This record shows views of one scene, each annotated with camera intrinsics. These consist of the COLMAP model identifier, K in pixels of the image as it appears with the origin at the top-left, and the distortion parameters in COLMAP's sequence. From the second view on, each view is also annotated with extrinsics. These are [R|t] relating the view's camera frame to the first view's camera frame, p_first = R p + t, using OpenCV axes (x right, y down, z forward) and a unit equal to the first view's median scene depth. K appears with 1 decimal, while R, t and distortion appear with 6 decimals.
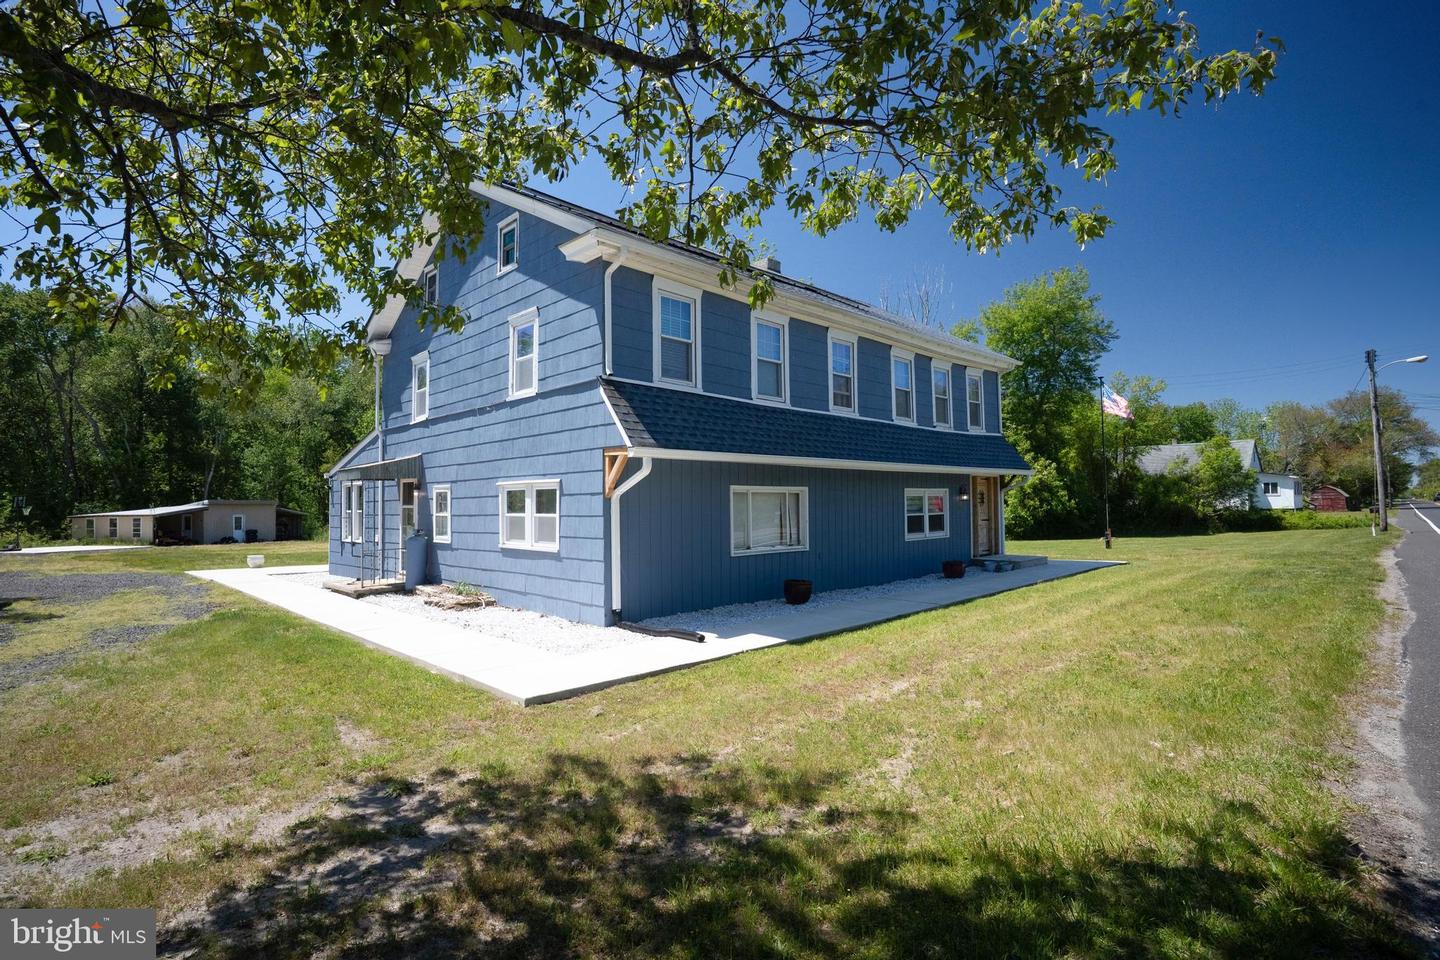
lens RADIAL K [[719.4, 0, 722.4], [0, 719.4, 474.5], [0, 0, 1]] dist [-0.057640, 0.022901]
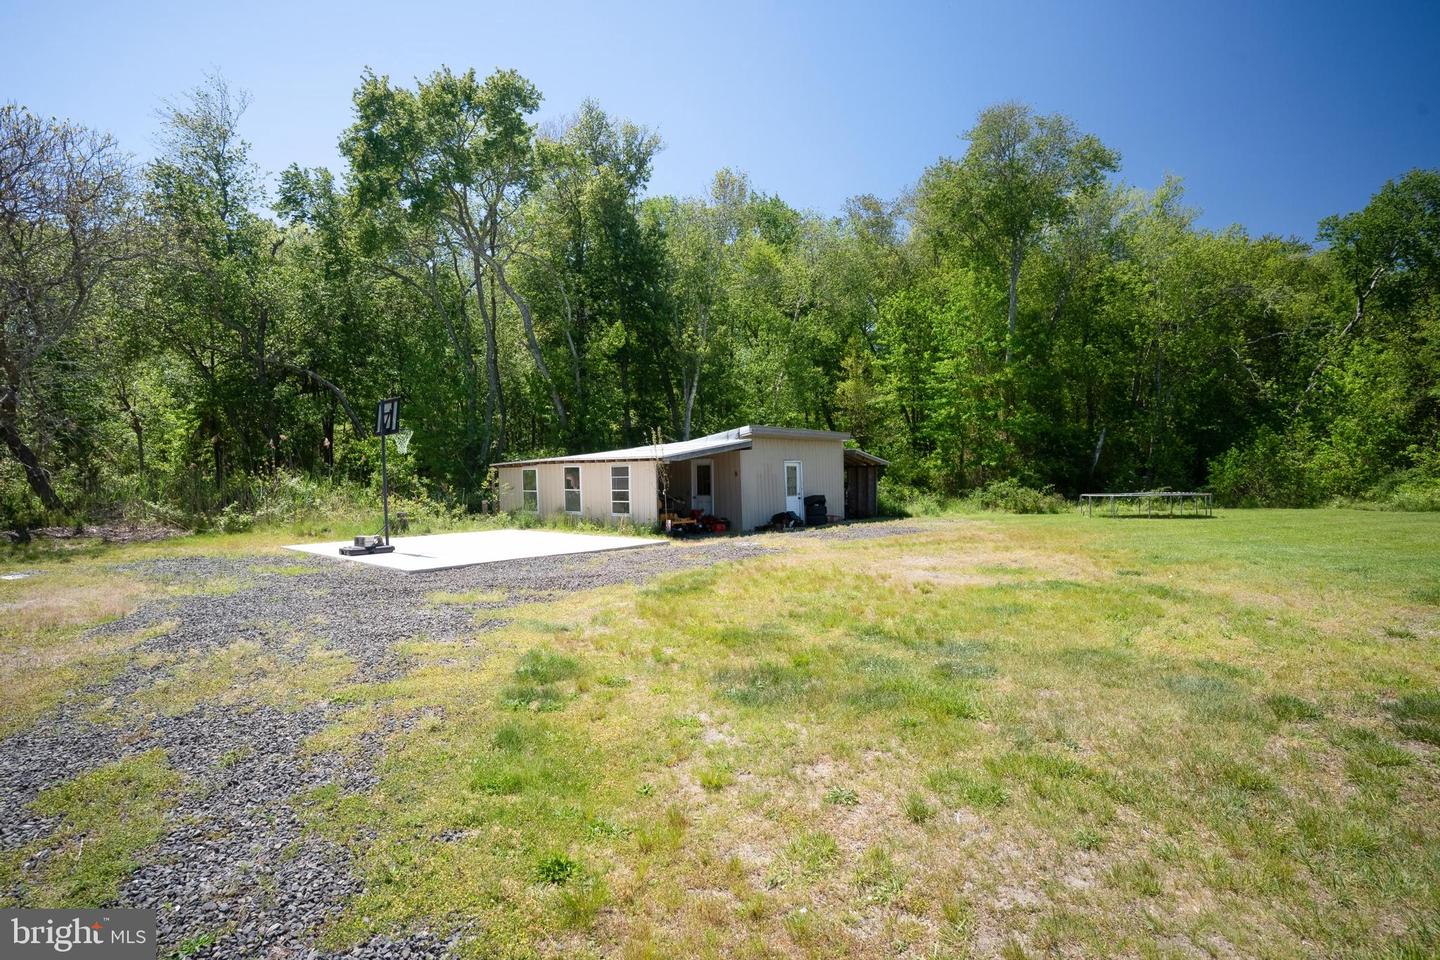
lens RADIAL K [[719.4, 0, 716.2], [0, 719.4, 471.5], [0, 0, 1]] dist [-0.057640, 0.022901]
pose [[0.897425, 0.004462, -0.441144, -0.585228], [0.017273, 0.998827, 0.045241, 0.046028], [0.440829, -0.048220, 0.896295, 0.627057]]
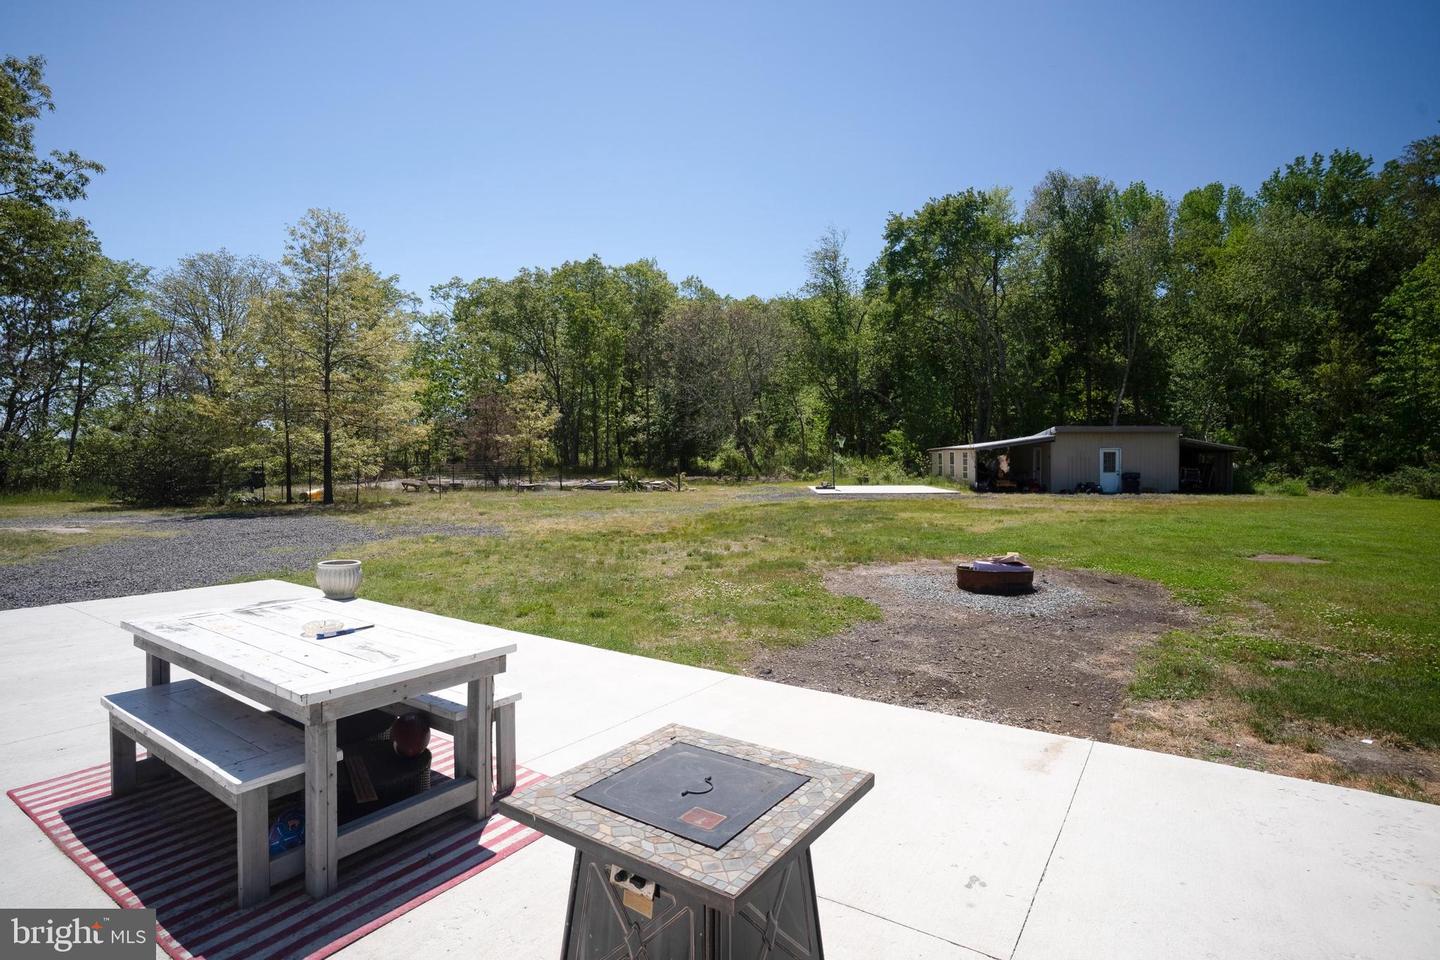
lens RADIAL K [[719.4, 0, 718.1], [0, 719.4, 476.5], [0, 0, 1]] dist [-0.057640, 0.022901]
pose [[0.217474, 0.046841, -0.974942, -0.146228], [0.047689, 0.997145, 0.058546, 0.030304], [0.974900, -0.059226, 0.214619, 0.563653]]
